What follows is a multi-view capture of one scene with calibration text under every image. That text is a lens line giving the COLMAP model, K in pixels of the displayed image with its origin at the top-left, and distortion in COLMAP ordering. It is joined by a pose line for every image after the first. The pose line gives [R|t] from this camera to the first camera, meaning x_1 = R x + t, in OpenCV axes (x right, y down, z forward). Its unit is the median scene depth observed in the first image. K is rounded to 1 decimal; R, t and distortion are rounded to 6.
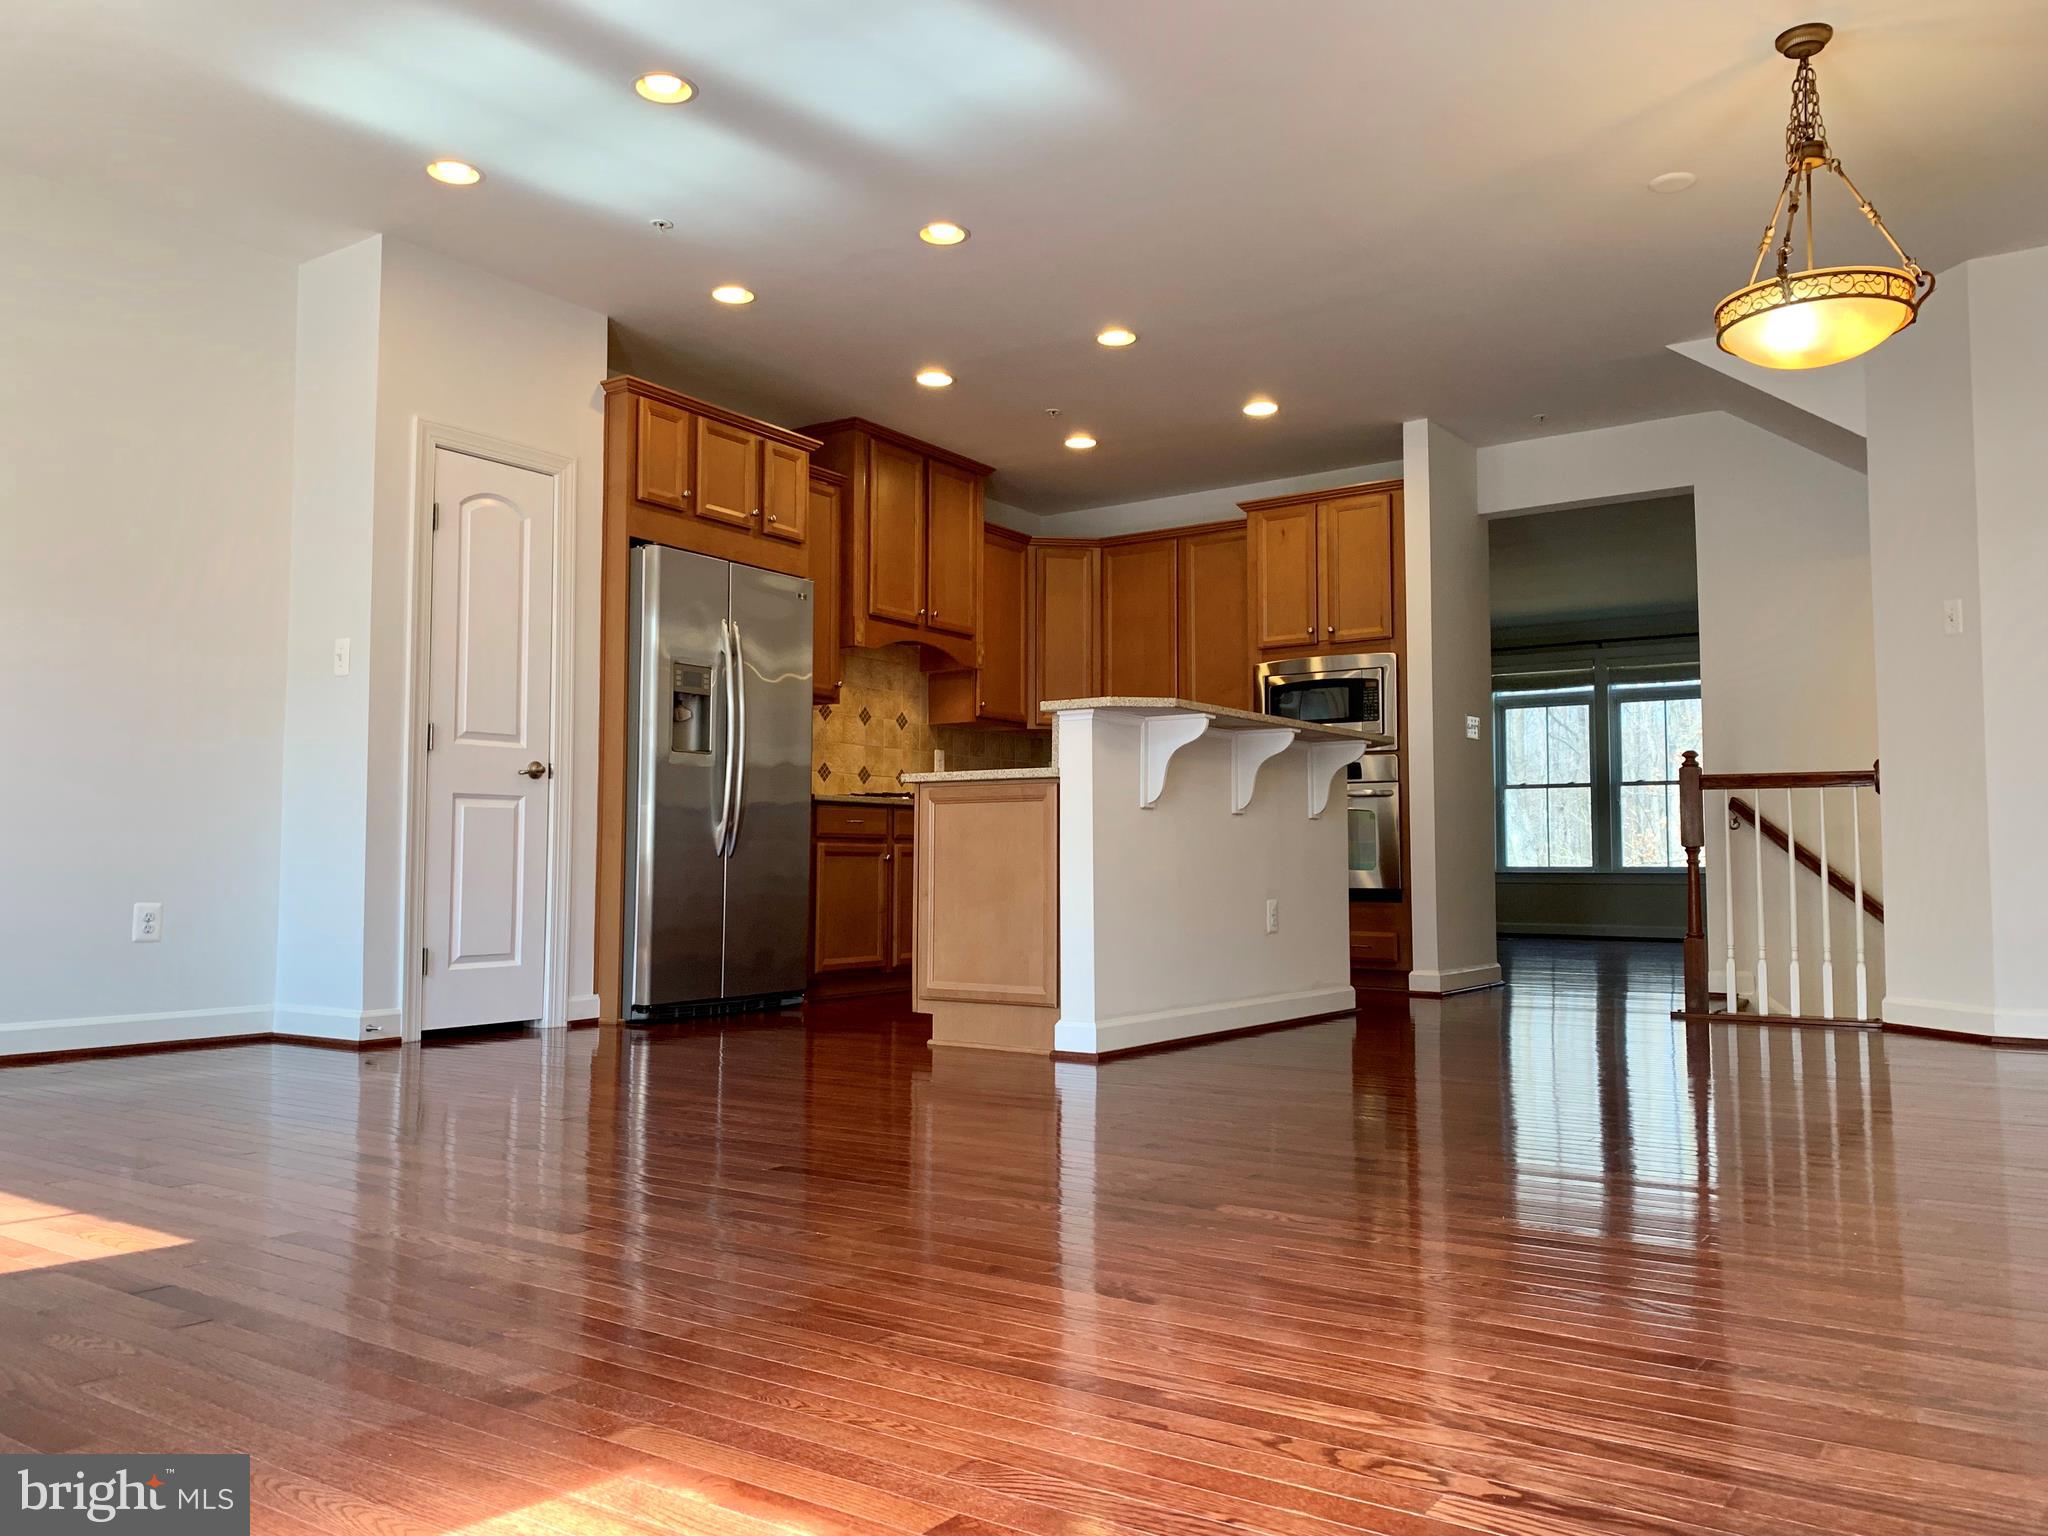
lens RADIAL K [[1569.1, 0, 1024.9], [0, 1569.1, 760.9], [0, 0, 1]] dist [0.057253, -0.092618]
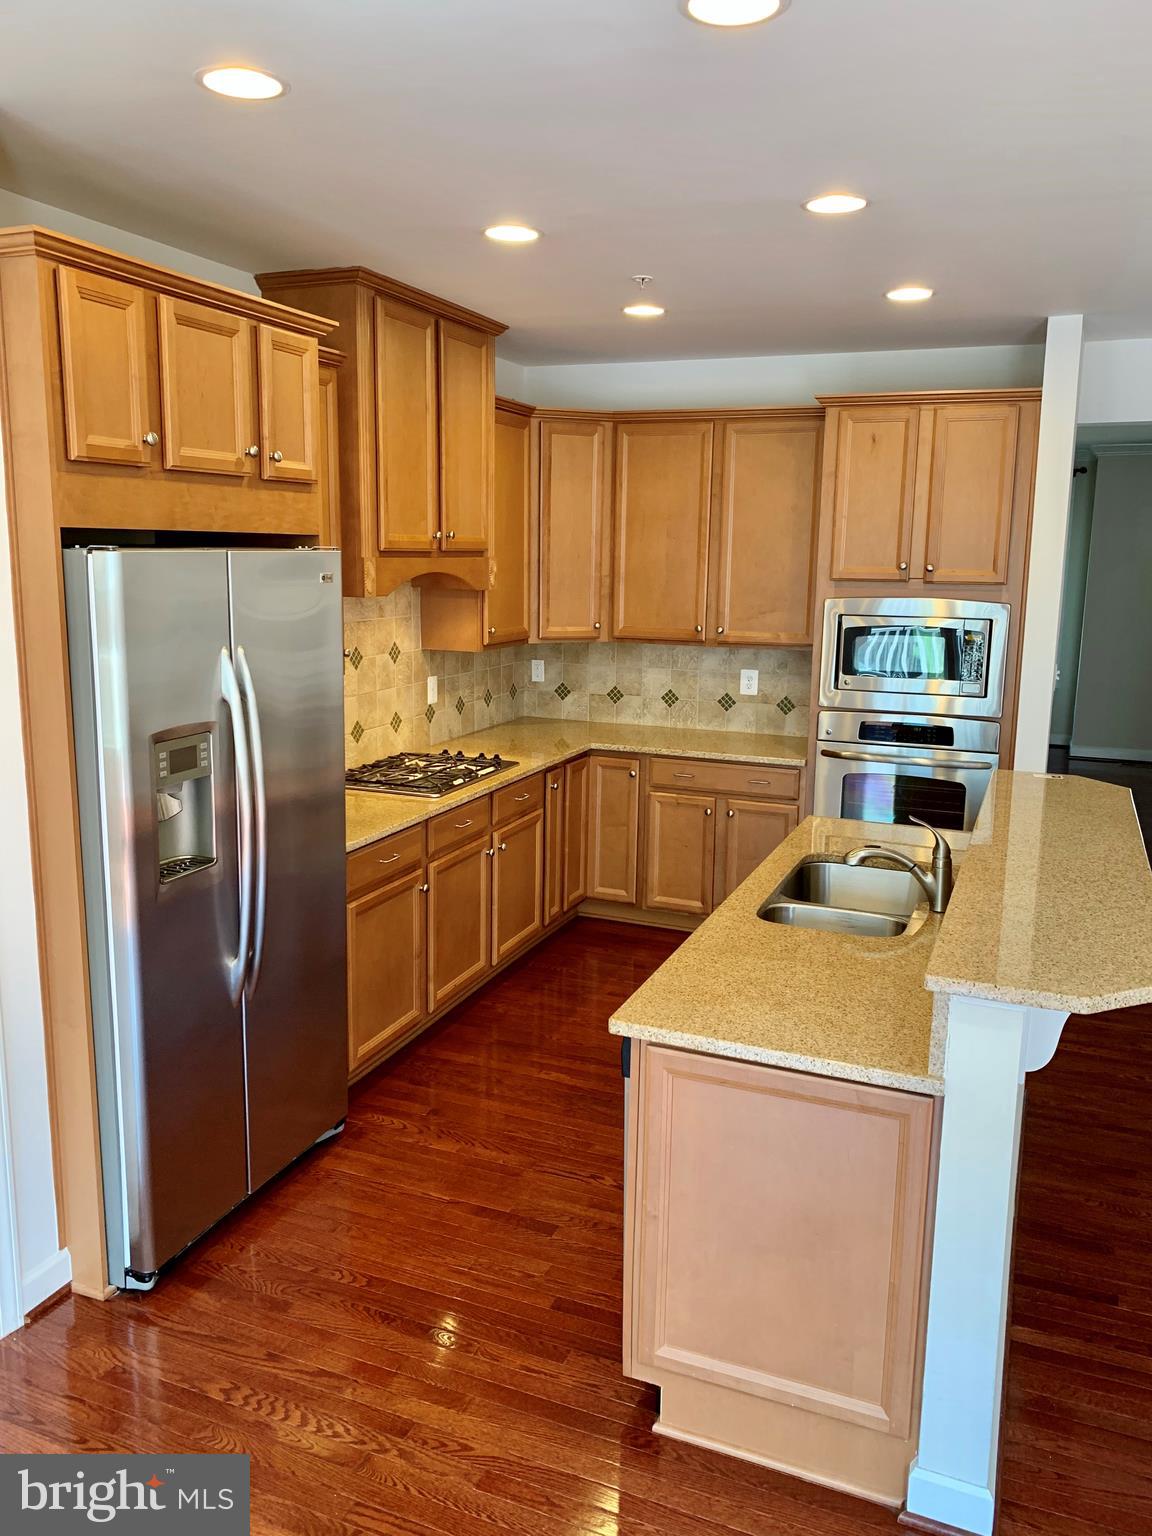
lens RADIAL K [[1176.8, 0, 573.7], [0, 1176.8, 766.8], [0, 0, 1]] dist [0.057253, -0.092618]
pose [[0.978147, -0.025313, 0.206368, -0.154484], [-0.027845, 0.967671, 0.250675, -0.166311], [-0.206042, -0.250943, 0.945819, 0.516460]]
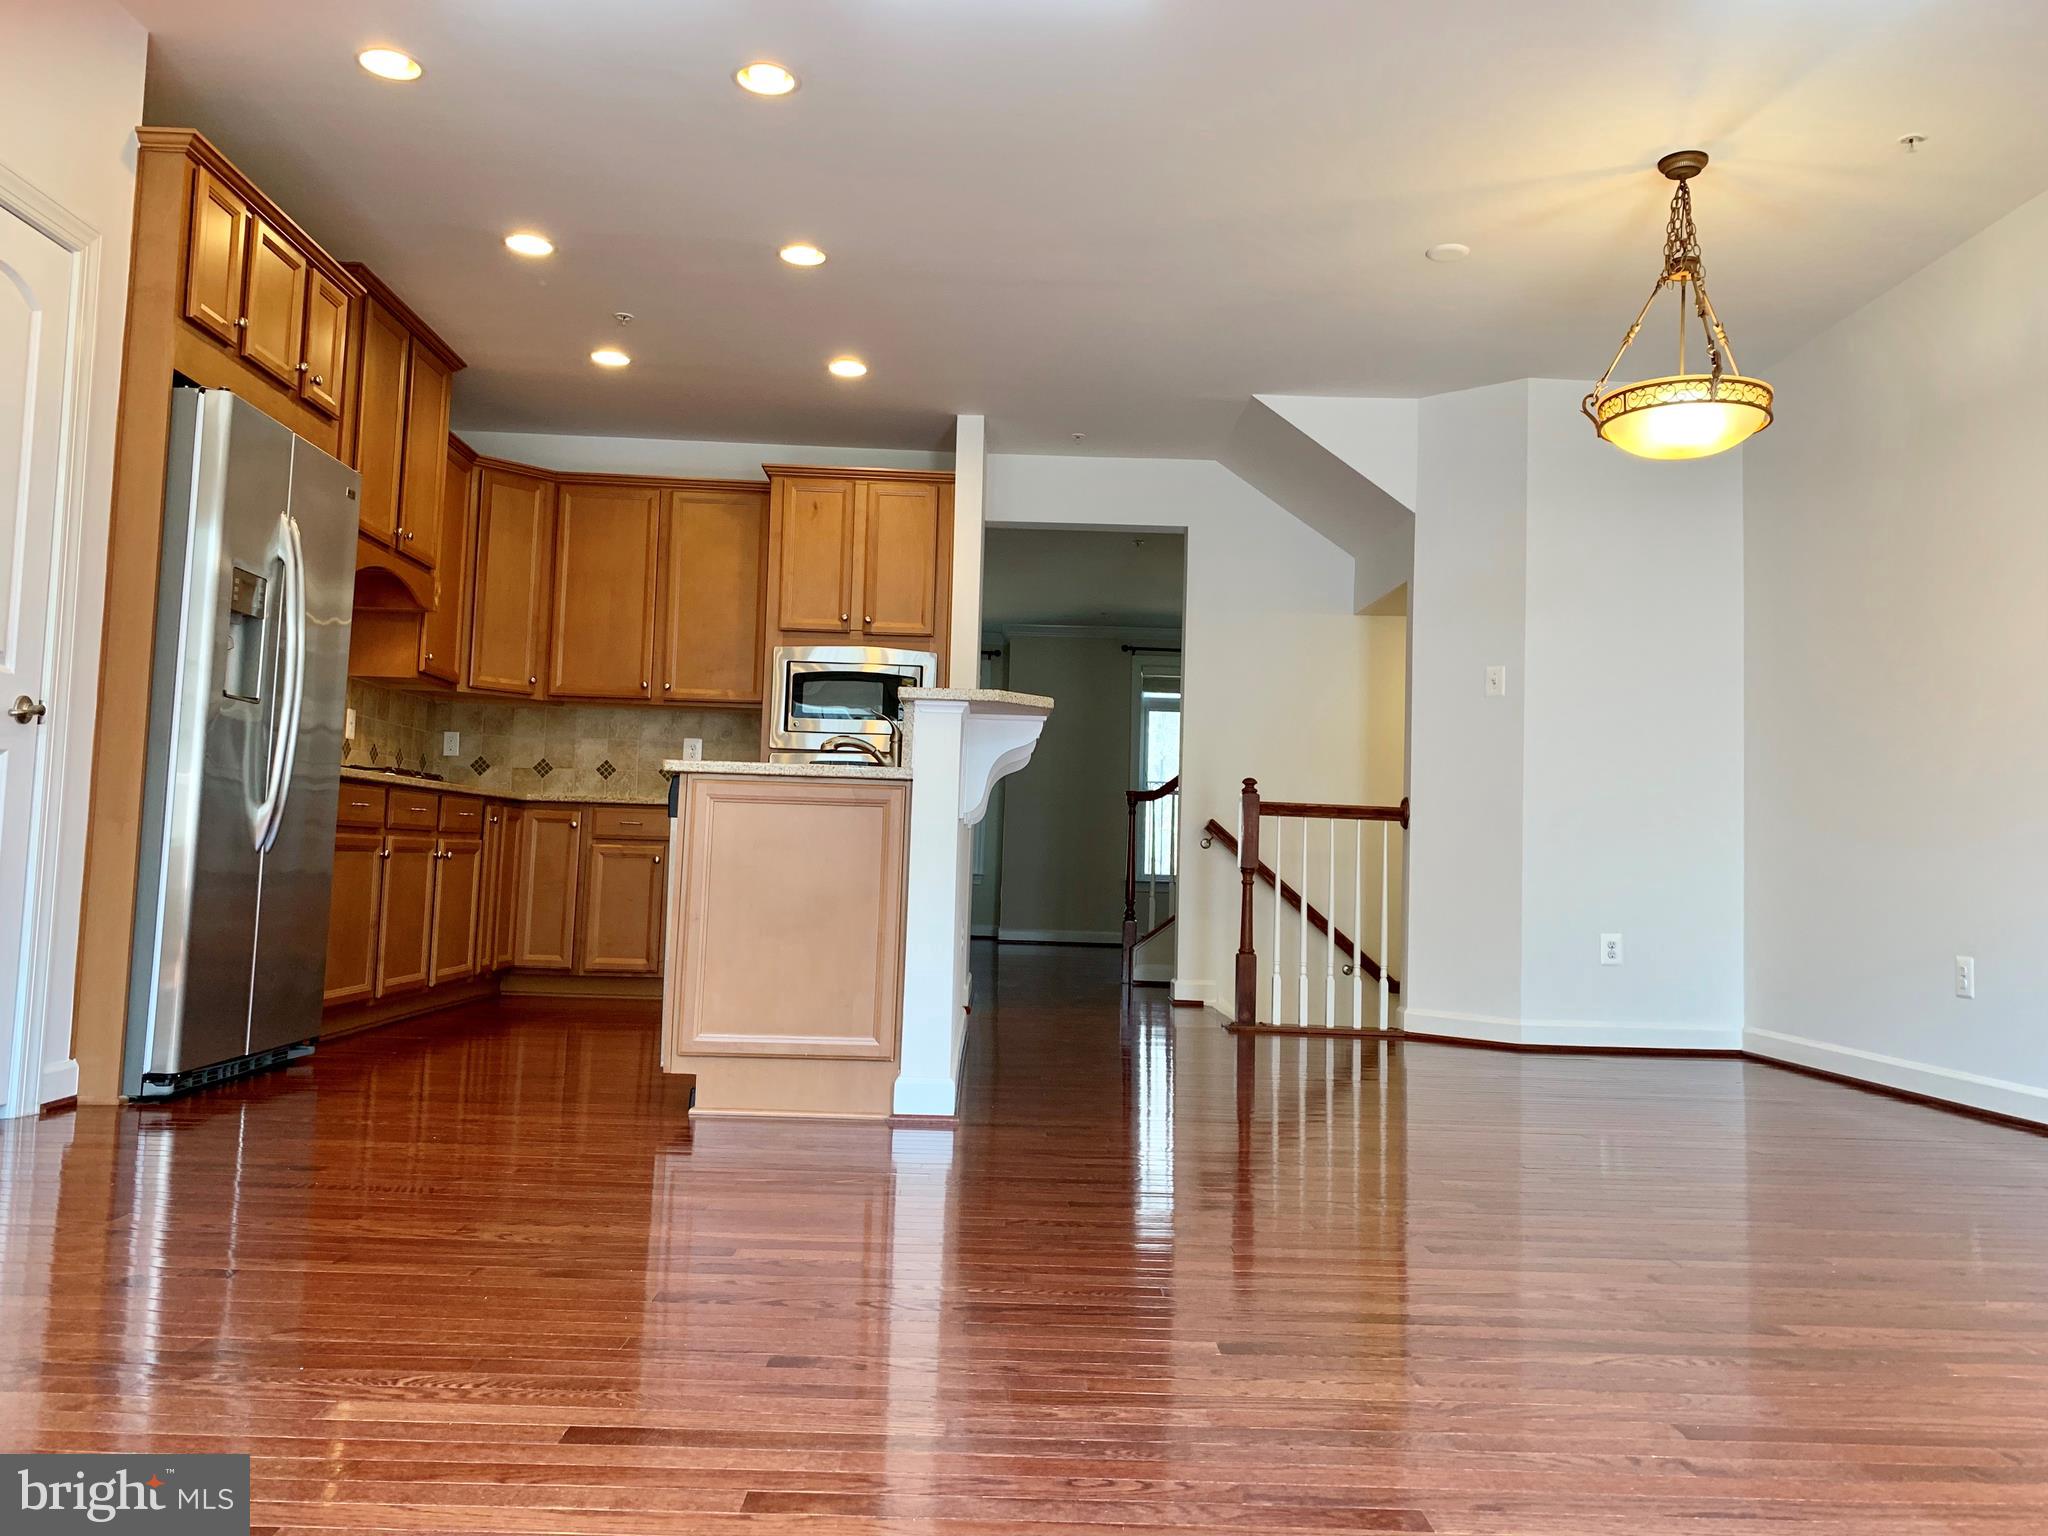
lens RADIAL K [[1569.1, 0, 1036.1], [0, 1569.1, 752.4], [0, 0, 1]] dist [0.057253, -0.092618]
pose [[0.810476, 0.068284, 0.581779, -0.322075], [-0.072740, 0.997227, -0.015711, 0.002917], [-0.581238, -0.029585, 0.813195, 0.231601]]
